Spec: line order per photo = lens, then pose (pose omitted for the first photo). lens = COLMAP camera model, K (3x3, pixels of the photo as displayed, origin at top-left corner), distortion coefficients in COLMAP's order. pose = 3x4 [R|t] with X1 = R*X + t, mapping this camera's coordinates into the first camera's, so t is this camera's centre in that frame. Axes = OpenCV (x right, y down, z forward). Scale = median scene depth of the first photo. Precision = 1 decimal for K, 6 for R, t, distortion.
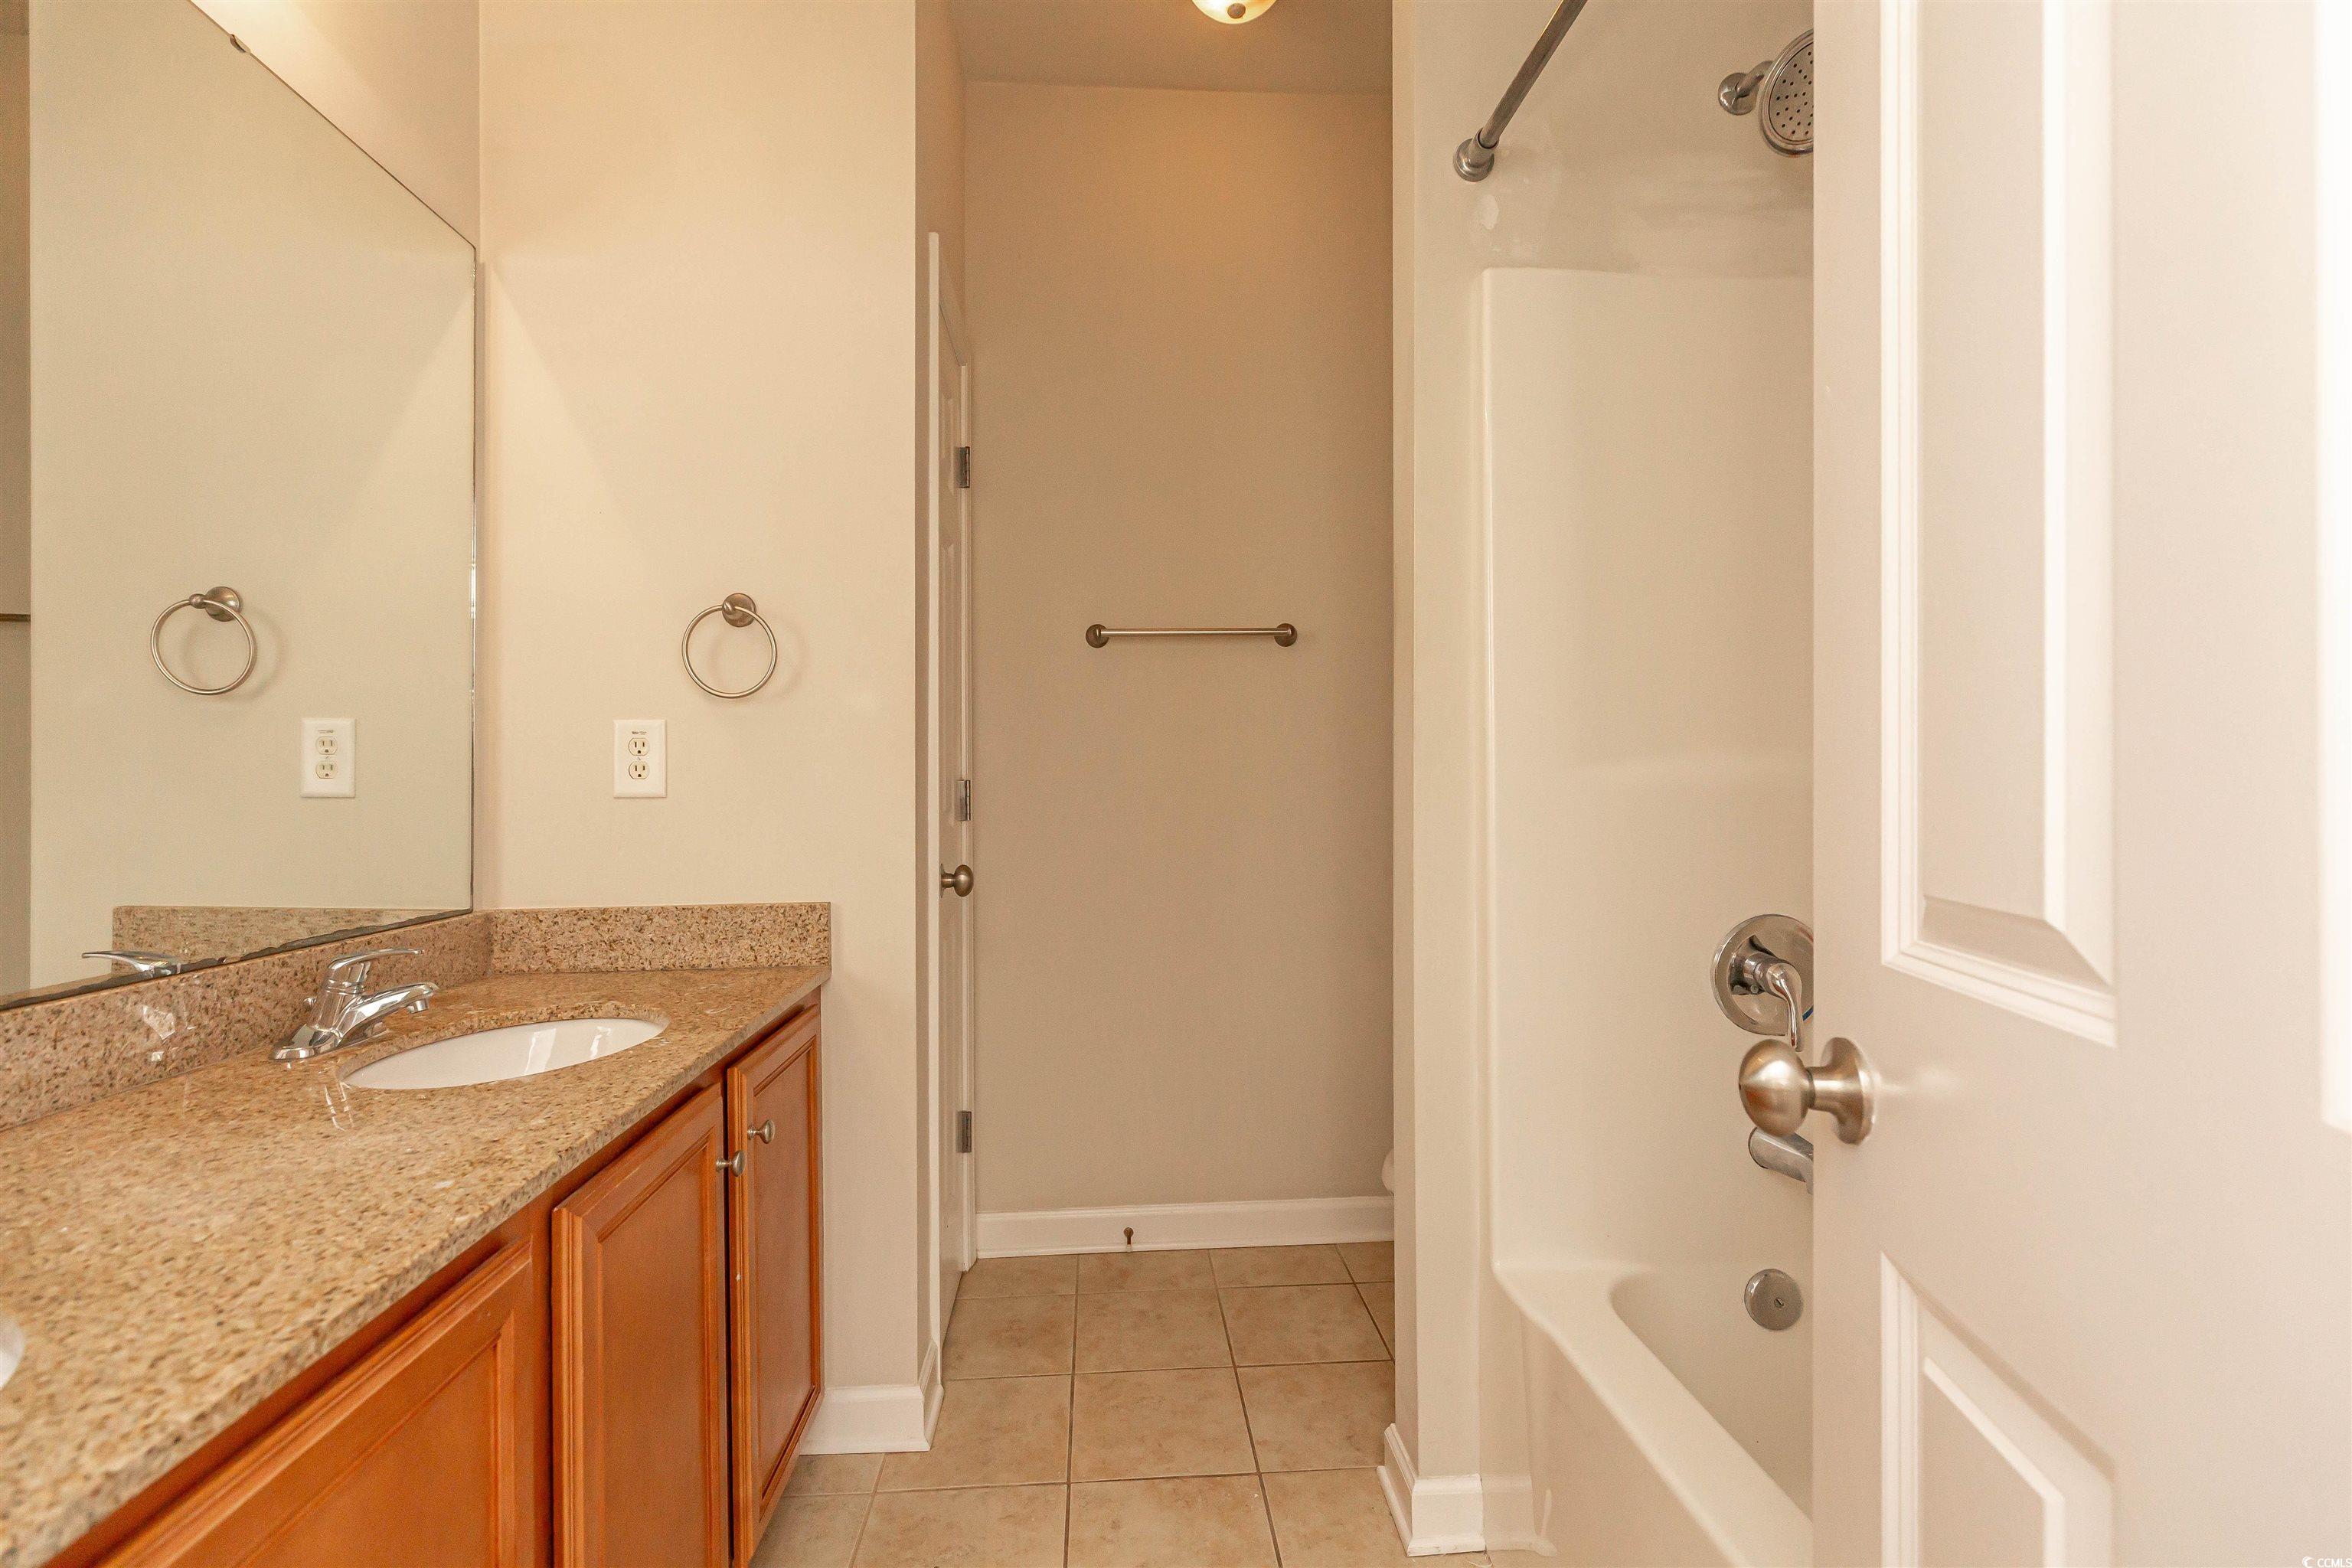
lens RADIAL K [[1068.5, 0, 1160.6], [0, 1068.5, 771.7], [0, 0, 1]] dist [-0.014335, 0.003342]
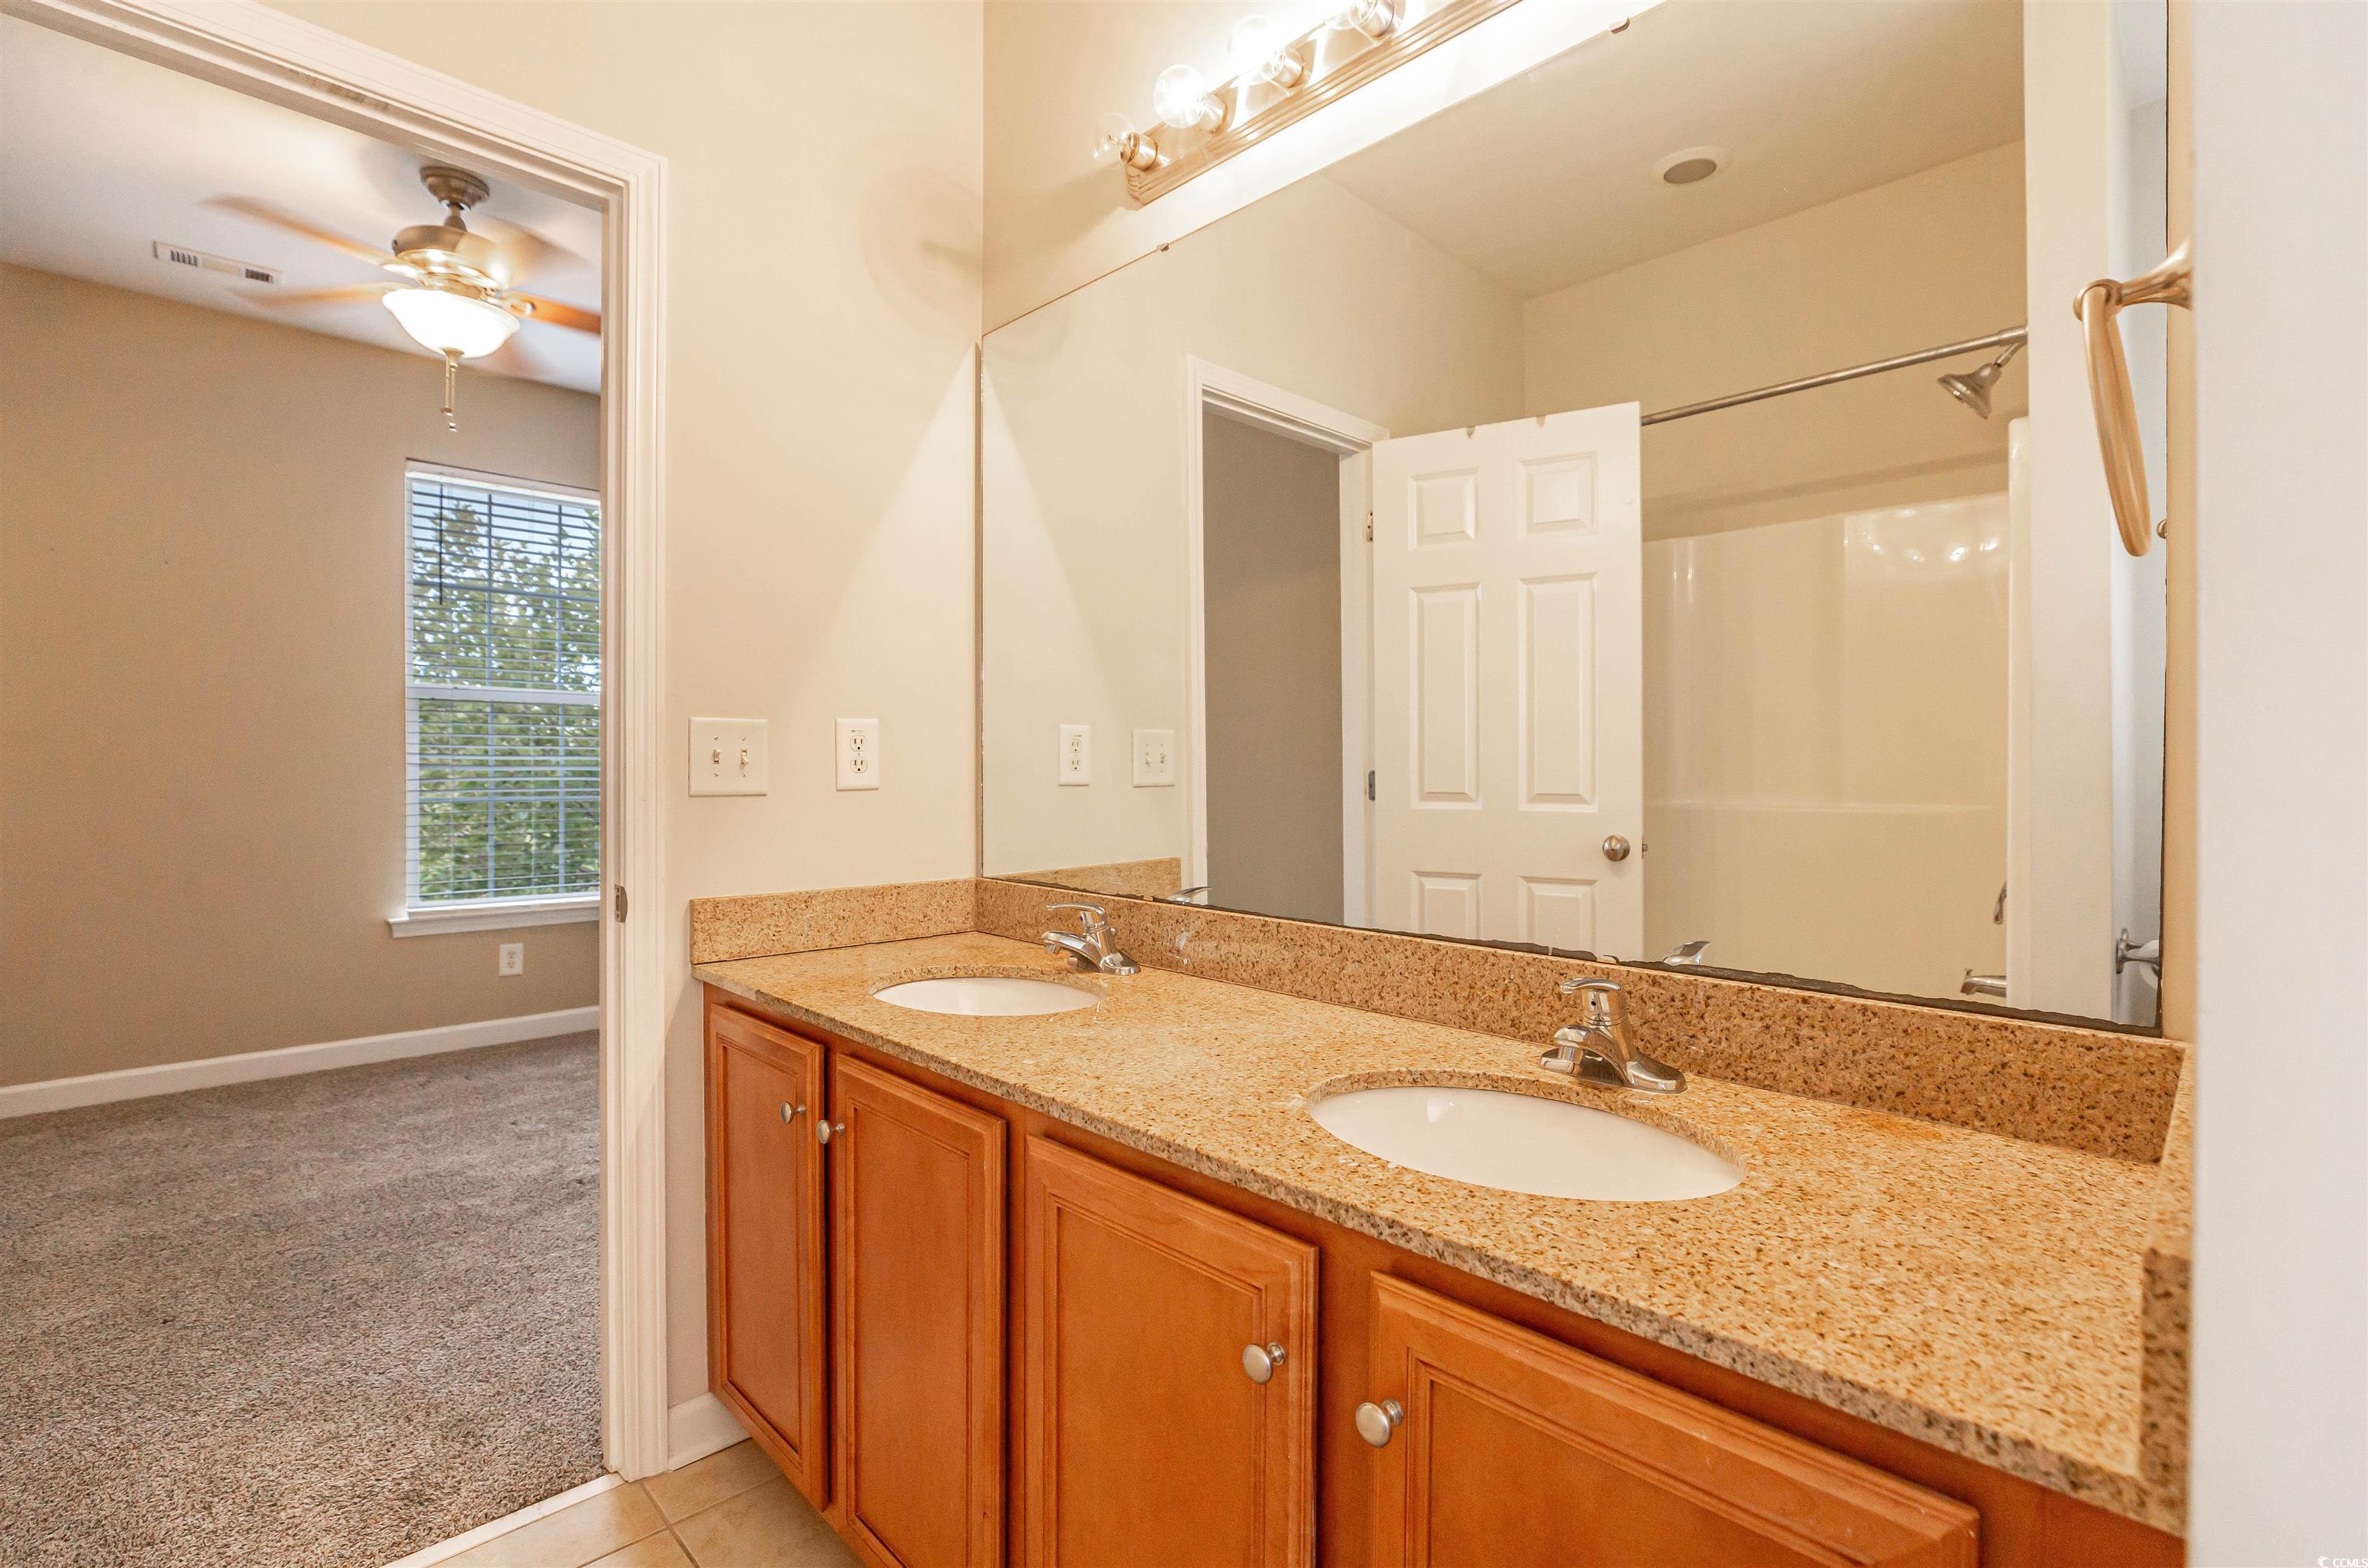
lens RADIAL K [[1075.8, 0, 1180.5], [0, 1075.8, 787.8], [0, 0, 1]] dist [-0.014335, 0.003342]
pose [[-0.762076, 0.003103, -0.647480, 0.071883], [-0.002641, 0.999965, 0.007900, 0.018124], [0.647482, 0.007731, -0.762042, 1.982957]]
